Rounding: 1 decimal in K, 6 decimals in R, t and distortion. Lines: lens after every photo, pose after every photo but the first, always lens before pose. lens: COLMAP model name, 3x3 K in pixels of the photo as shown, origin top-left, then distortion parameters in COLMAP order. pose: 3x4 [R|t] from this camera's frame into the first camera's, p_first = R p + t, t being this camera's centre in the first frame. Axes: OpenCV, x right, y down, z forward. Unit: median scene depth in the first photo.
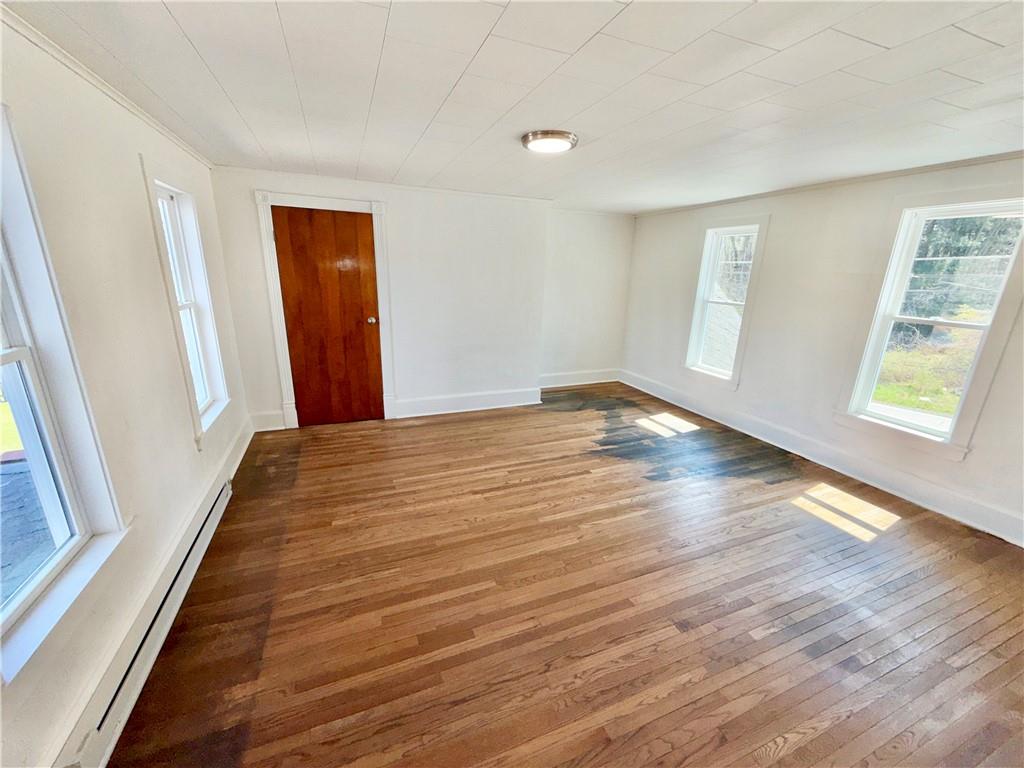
lens RADIAL K [[411.9, 0, 511.8], [0, 411.9, 388.9], [0, 0, 1]] dist [0.002566, 0.000189]
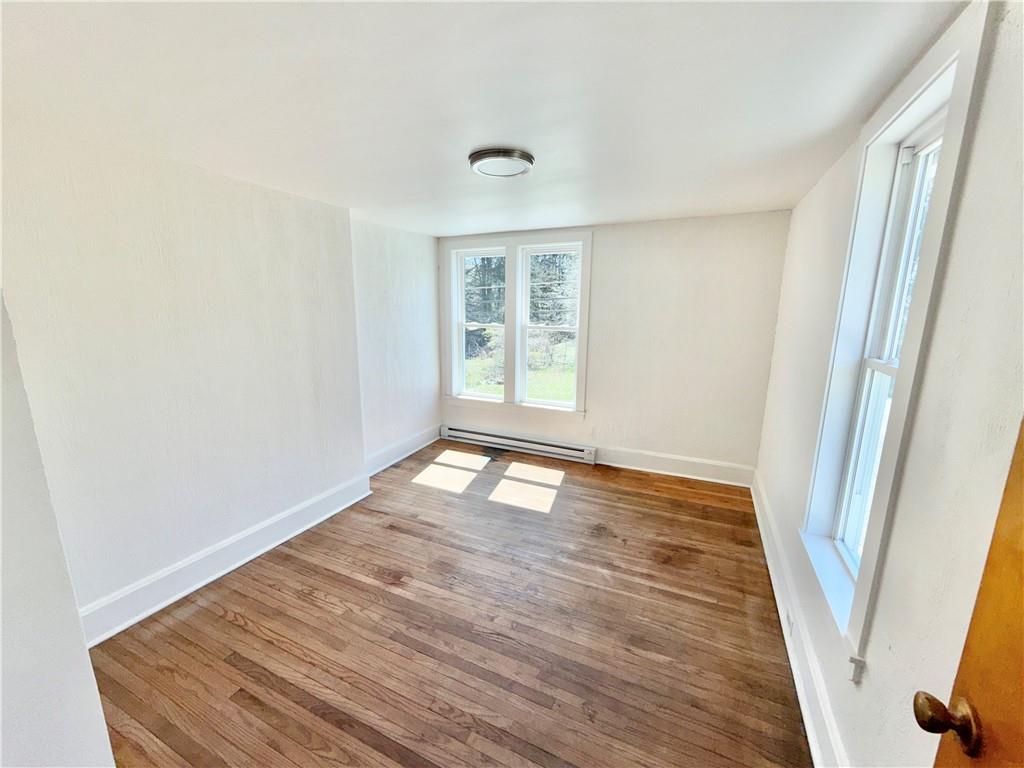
lens RADIAL K [[411.9, 0, 513.2], [0, 411.9, 389.1], [0, 0, 1]] dist [0.002566, 0.000189]
pose [[0.732663, -0.170755, 0.658823, -0.089937], [0.208184, 0.977844, 0.021922, -0.064438], [-0.647970, 0.121095, 0.751978, 0.215742]]
